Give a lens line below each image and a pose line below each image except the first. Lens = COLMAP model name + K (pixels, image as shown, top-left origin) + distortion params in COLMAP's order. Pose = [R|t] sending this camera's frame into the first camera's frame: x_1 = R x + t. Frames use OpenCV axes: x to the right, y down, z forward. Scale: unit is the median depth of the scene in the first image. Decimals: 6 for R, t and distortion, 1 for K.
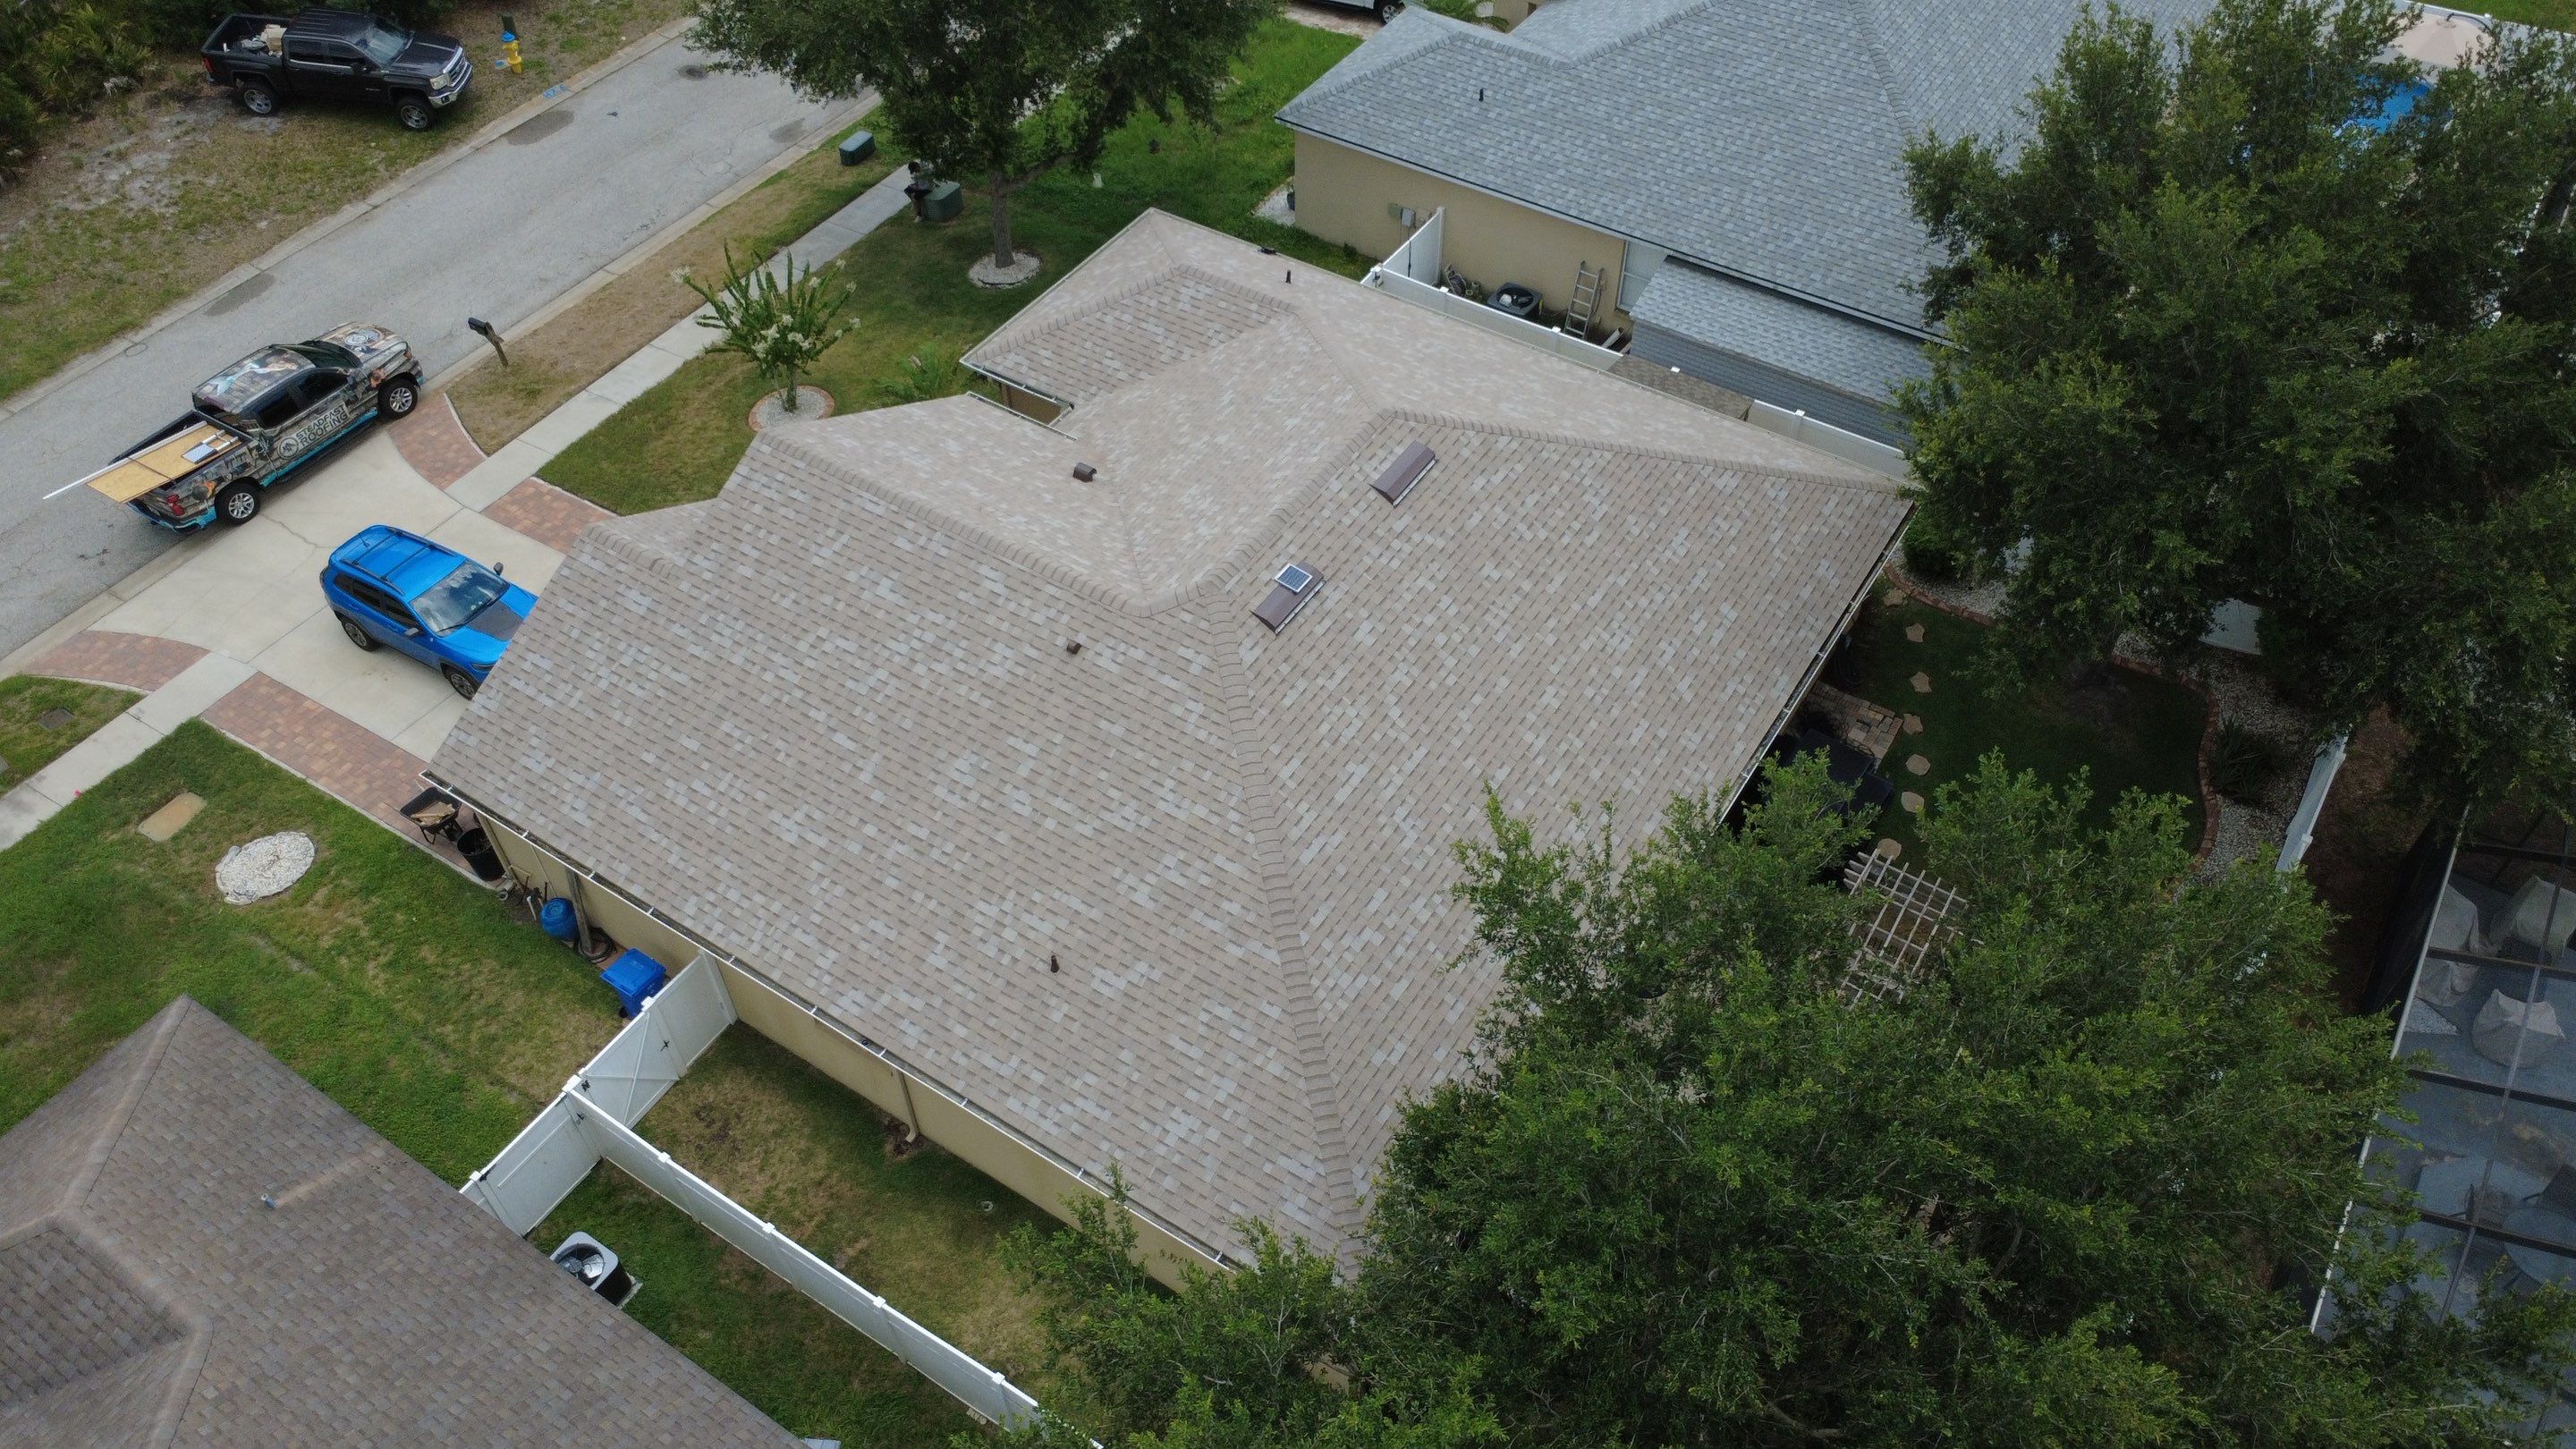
lens RADIAL K [[1878.8, 0, 1284.2], [0, 1878.8, 720.3], [0, 0, 1]] dist [-0.002715, 0.005886]
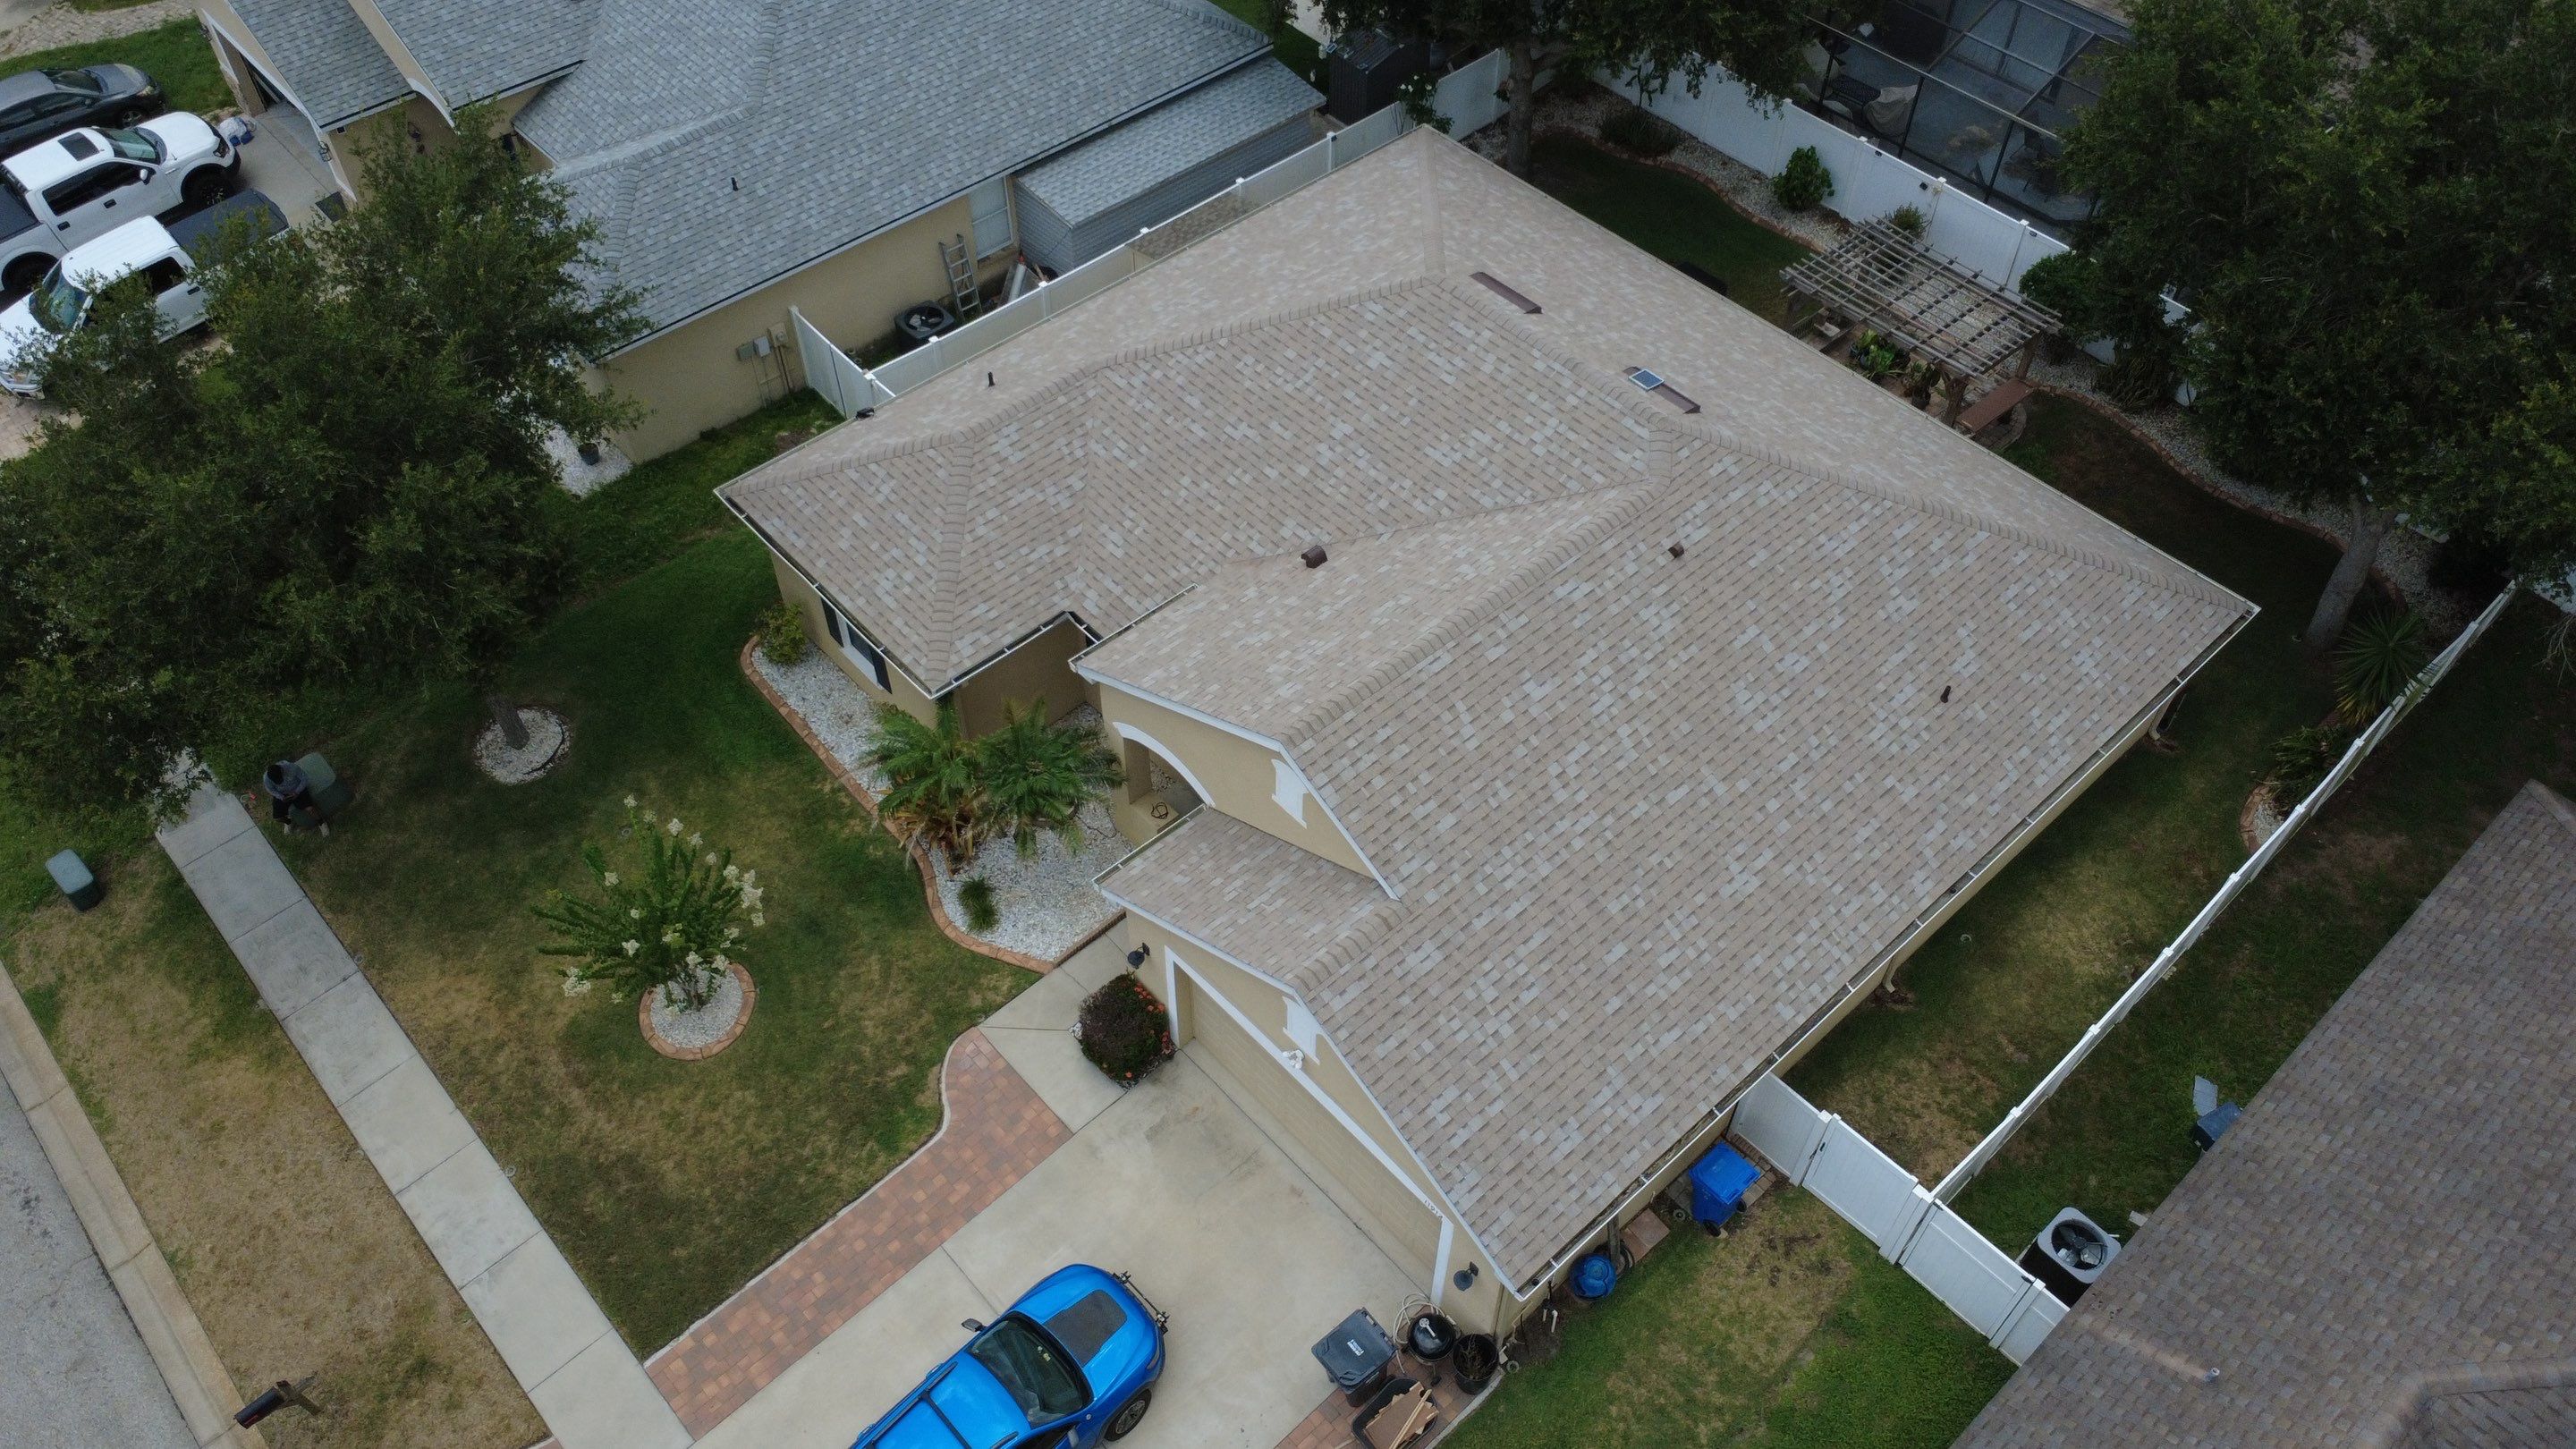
lens RADIAL K [[1878.8, 0, 1284.2], [0, 1878.8, 720.3], [0, 0, 1]] dist [-0.002715, 0.005886]
pose [[0.256834, -0.727493, 0.636231, -0.735147], [0.706023, 0.590784, 0.390520, -0.443686], [-0.659975, 0.348895, 0.665361, 0.422867]]
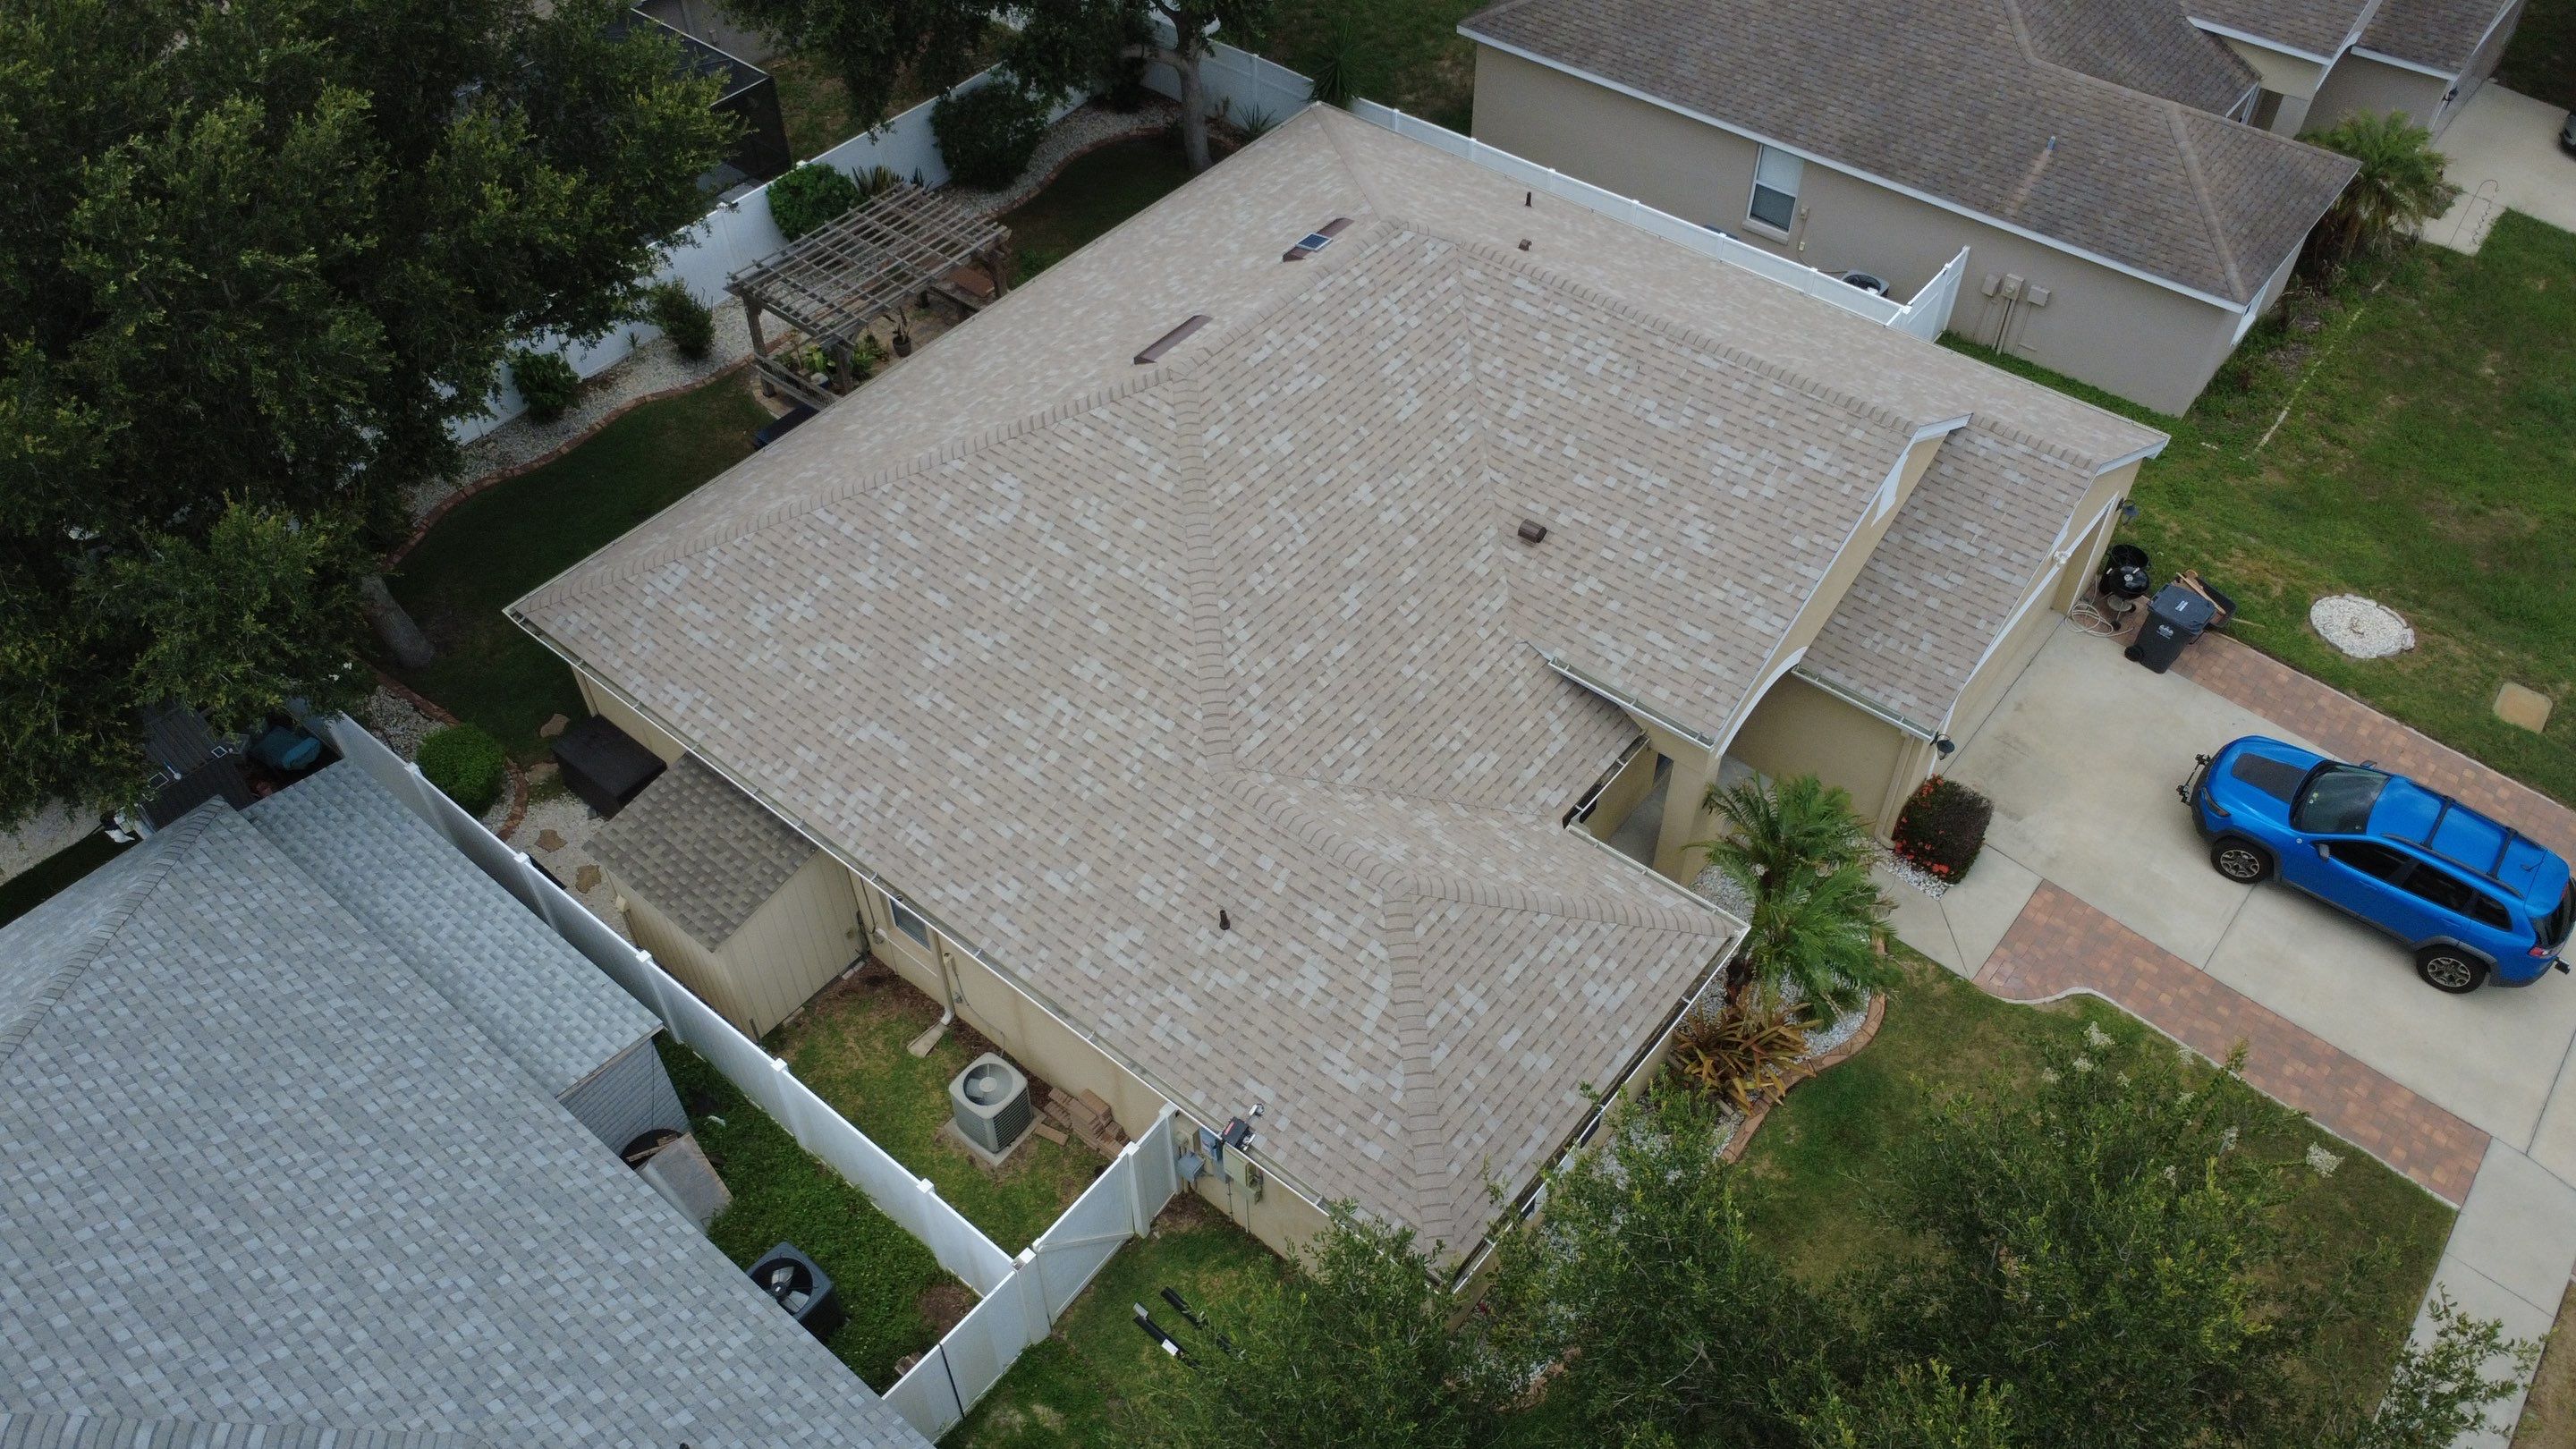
lens RADIAL K [[1878.8, 0, 1284.2], [0, 1878.8, 720.3], [0, 0, 1]] dist [-0.002715, 0.005886]
pose [[-0.993388, -0.068844, 0.091878, -0.078198], [0.096108, -0.060882, 0.993507, -0.950819], [-0.062803, 0.995768, 0.067096, 1.016545]]
